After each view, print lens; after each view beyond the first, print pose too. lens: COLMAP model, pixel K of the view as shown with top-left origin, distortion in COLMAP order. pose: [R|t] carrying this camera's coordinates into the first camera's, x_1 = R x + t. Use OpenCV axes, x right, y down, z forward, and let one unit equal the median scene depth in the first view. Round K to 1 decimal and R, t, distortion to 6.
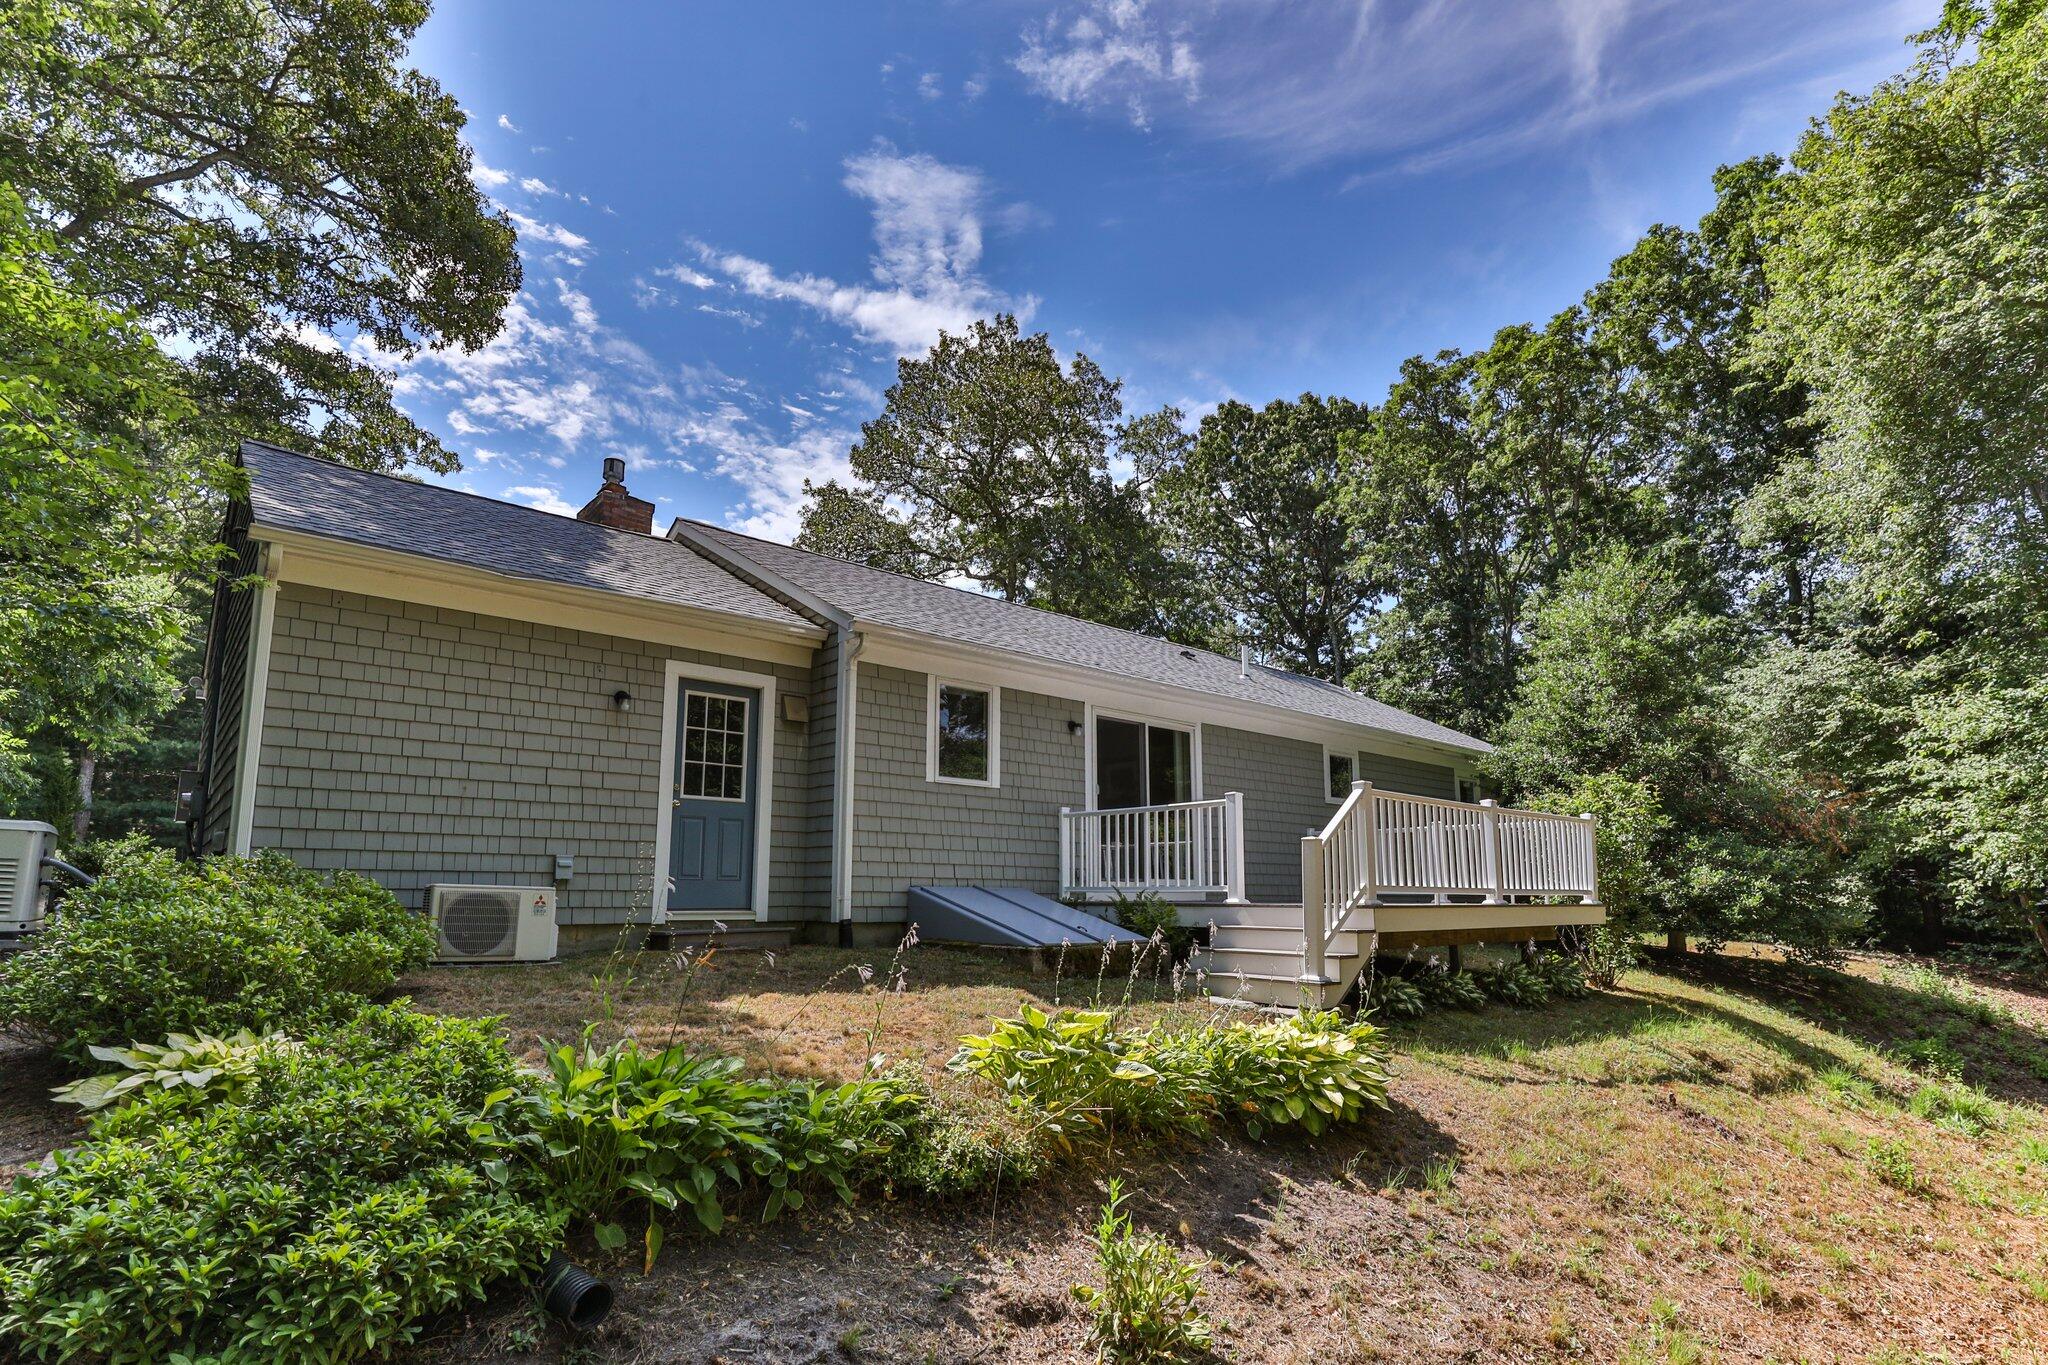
lens RADIAL K [[1031.8, 0, 1024.3], [0, 1031.8, 667.8], [0, 0, 1]] dist [0.000756, 0.000782]
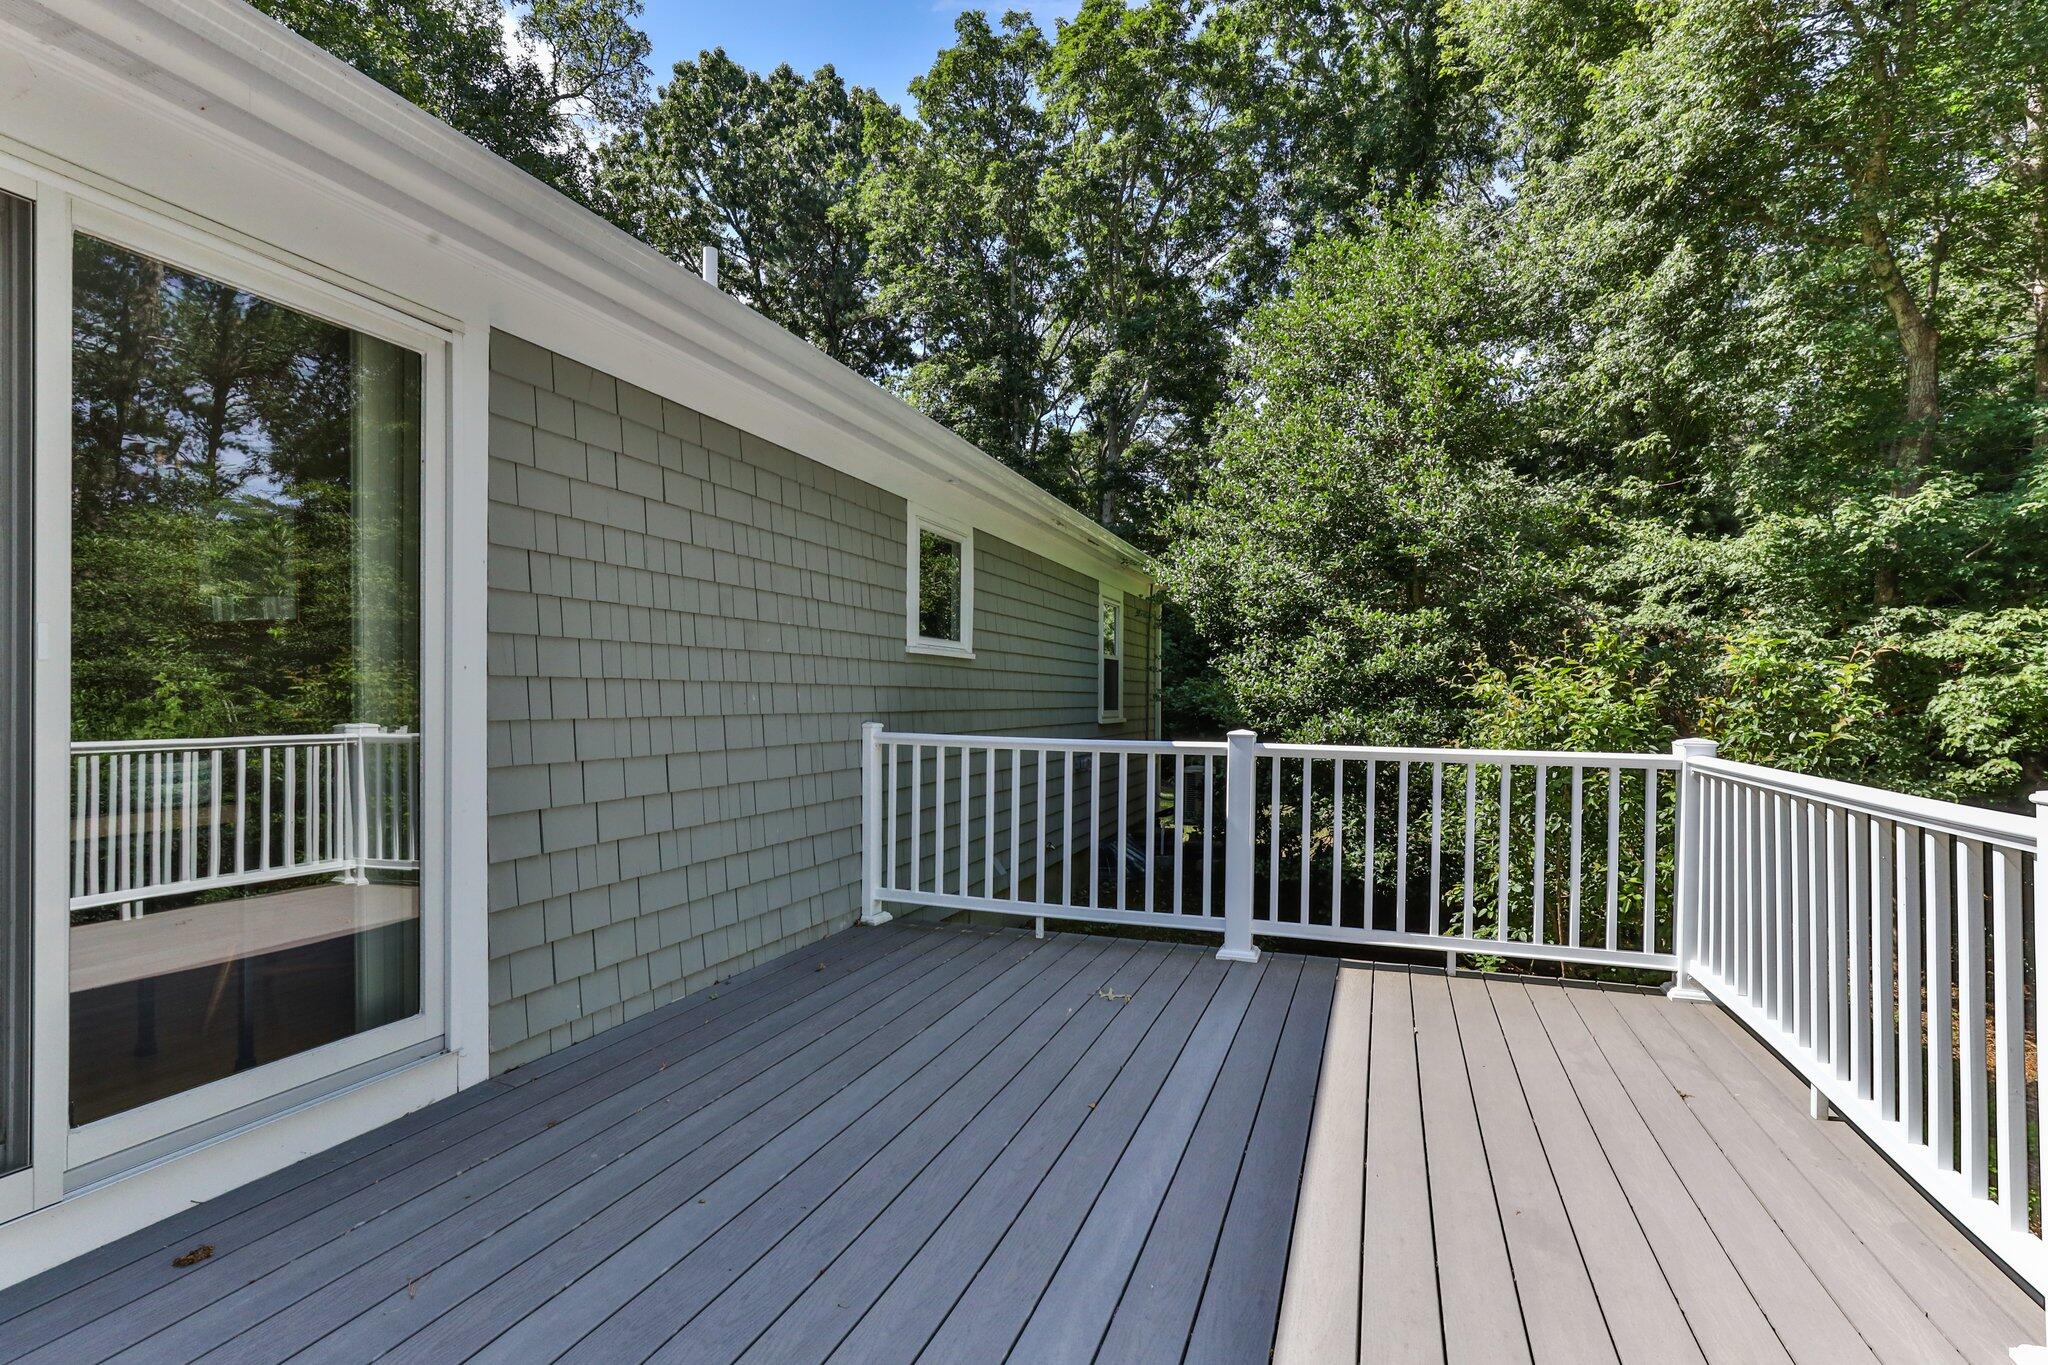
lens RADIAL K [[1031.8, 0, 1024.3], [0, 1031.8, 667.8], [0, 0, 1]] dist [0.000756, 0.000782]
pose [[0.876319, 0.007373, 0.481674, 0.047194], [-0.102503, 0.979840, 0.171487, 0.021717], [-0.470699, -0.199650, 0.859408, 0.209584]]
